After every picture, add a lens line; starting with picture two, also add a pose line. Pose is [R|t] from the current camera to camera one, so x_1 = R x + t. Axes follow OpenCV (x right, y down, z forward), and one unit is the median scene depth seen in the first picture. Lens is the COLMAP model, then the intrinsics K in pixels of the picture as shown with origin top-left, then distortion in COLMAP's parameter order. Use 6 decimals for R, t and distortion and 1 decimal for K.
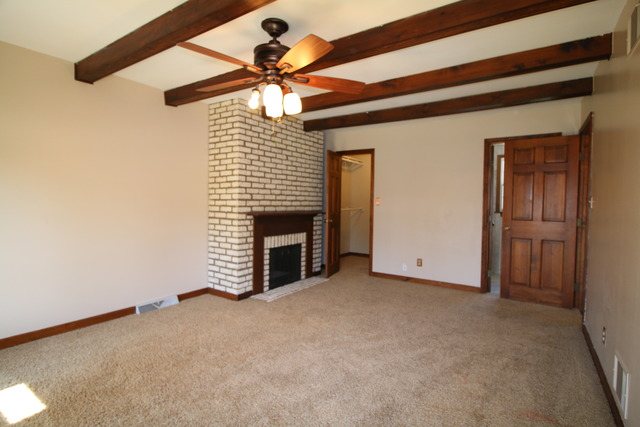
lens RADIAL K [[323.1, 0, 320.0], [0, 323.1, 213.3], [0, 0, 1]] dist [-0.013840, -0.000176]
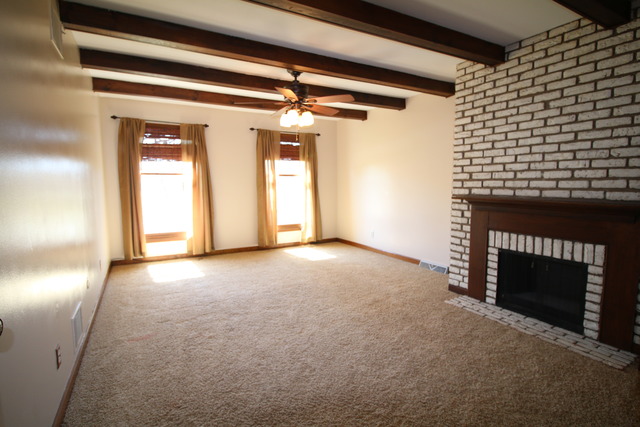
lens RADIAL K [[323.1, 0, 320.1], [0, 323.1, 212.7], [0, 0, 1]] dist [-0.013840, -0.000176]
pose [[-0.458538, 0.072104, -0.885745, 0.672271], [-0.030392, 0.994848, 0.096719, -0.026010], [0.888155, 0.071269, -0.453985, 1.009792]]
